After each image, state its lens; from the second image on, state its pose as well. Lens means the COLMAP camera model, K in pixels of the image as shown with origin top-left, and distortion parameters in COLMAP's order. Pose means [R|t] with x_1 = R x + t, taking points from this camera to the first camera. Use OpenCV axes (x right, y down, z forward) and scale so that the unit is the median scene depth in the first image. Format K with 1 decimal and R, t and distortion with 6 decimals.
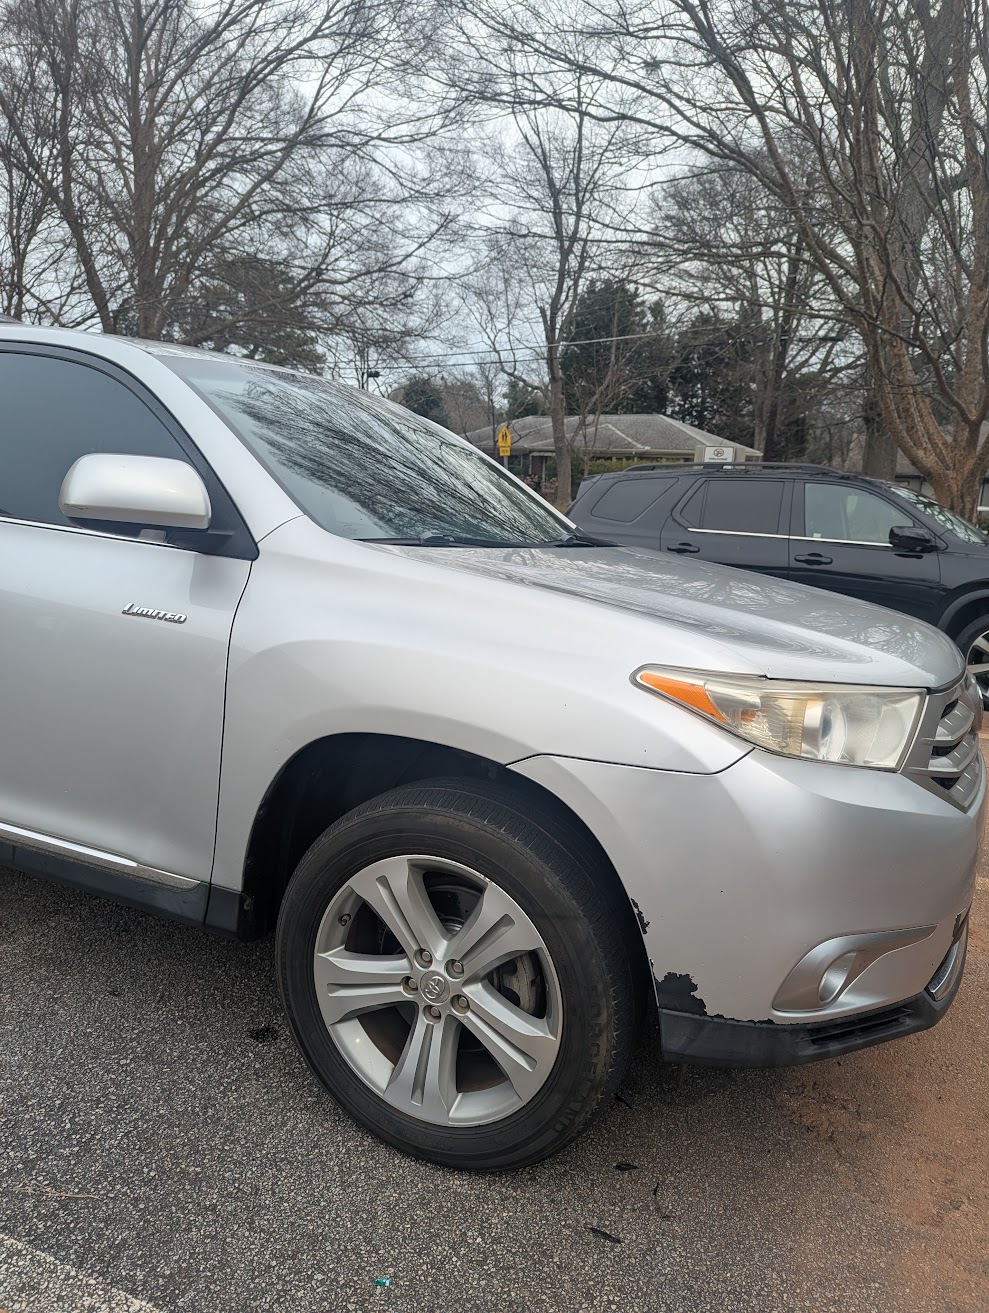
lens RADIAL K [[924.3, 0, 498.8], [0, 924.3, 657.1], [0, 0, 1]] dist [0.067402, -0.053958]
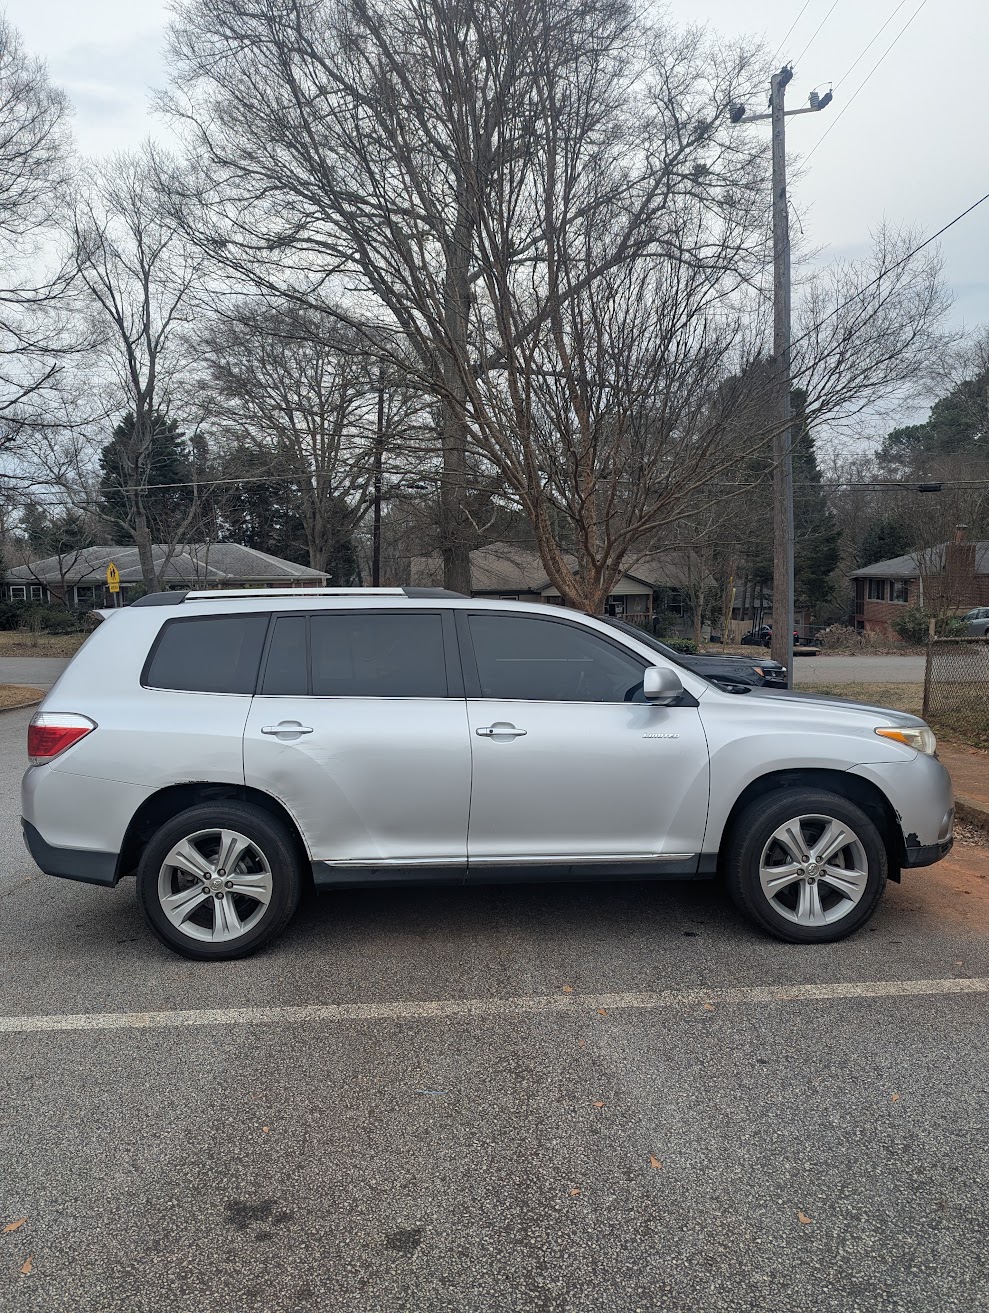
lens RADIAL K [[917.0, 0, 494.5], [0, 917.0, 656.5], [0, 0, 1]] dist [0.073404, -0.059028]
pose [[0.882377, -0.082678, 0.463223, -1.735104], [0.138842, 0.986359, -0.088426, -0.093141], [-0.449593, 0.142340, 0.881819, -0.792165]]
